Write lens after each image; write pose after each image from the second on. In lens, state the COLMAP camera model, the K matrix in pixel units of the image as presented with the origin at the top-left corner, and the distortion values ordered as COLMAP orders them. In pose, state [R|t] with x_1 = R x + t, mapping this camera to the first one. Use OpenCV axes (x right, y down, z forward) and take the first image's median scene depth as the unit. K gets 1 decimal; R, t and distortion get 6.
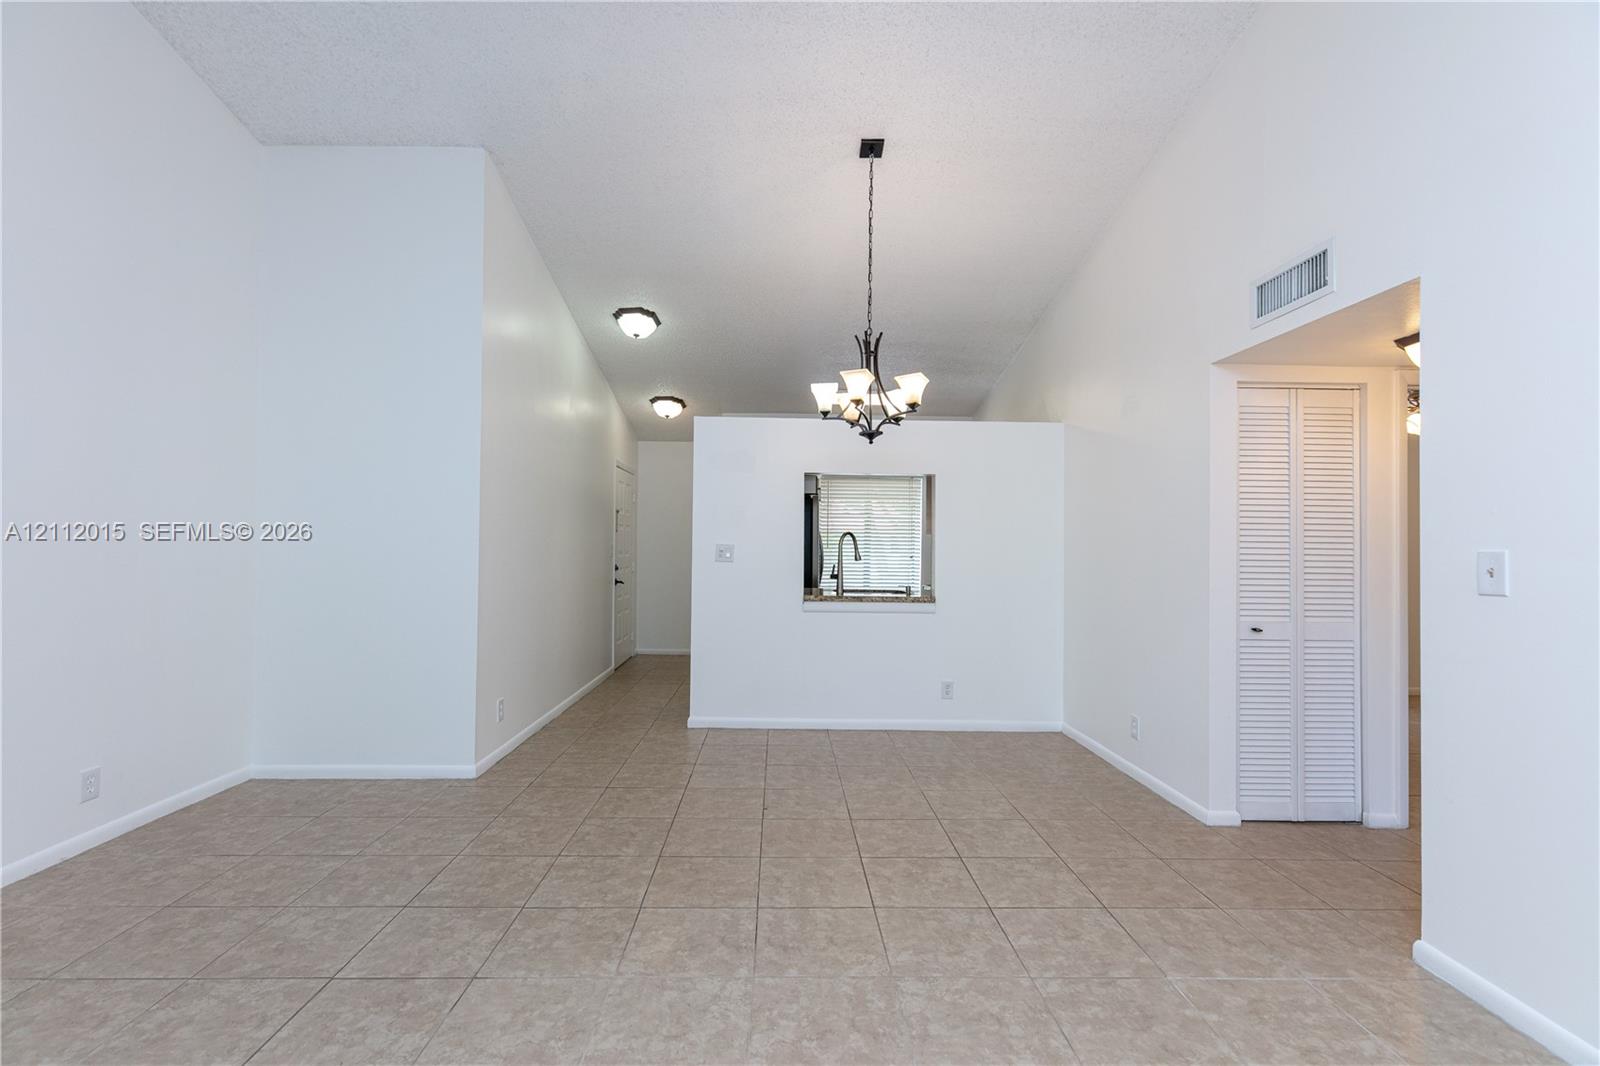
lens RADIAL K [[729.4, 0, 795.0], [0, 729.4, 532.3], [0, 0, 1]] dist [0.010090, -0.001858]
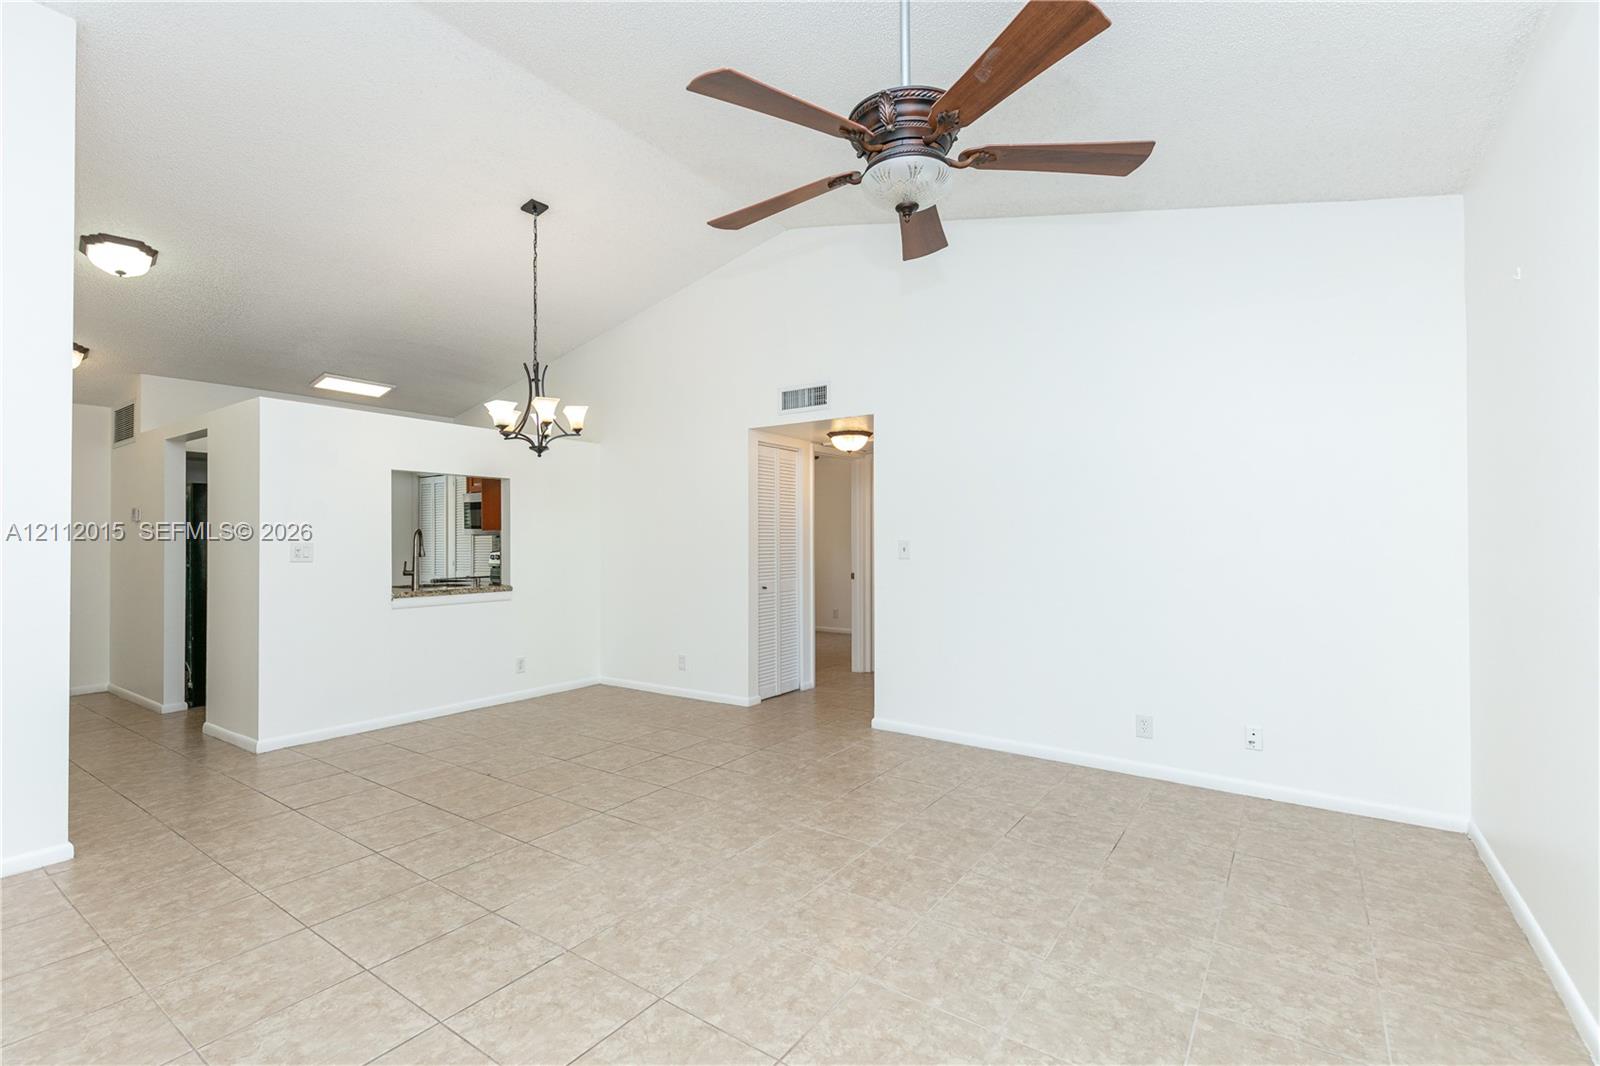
lens RADIAL K [[729.4, 0, 801.7], [0, 729.4, 535.5], [0, 0, 1]] dist [0.010090, -0.001858]
pose [[0.579158, -0.007331, 0.815182, -0.777386], [-0.005373, 0.999904, 0.012810, -0.012797], [-0.815198, -0.011799, 0.579063, -0.059464]]
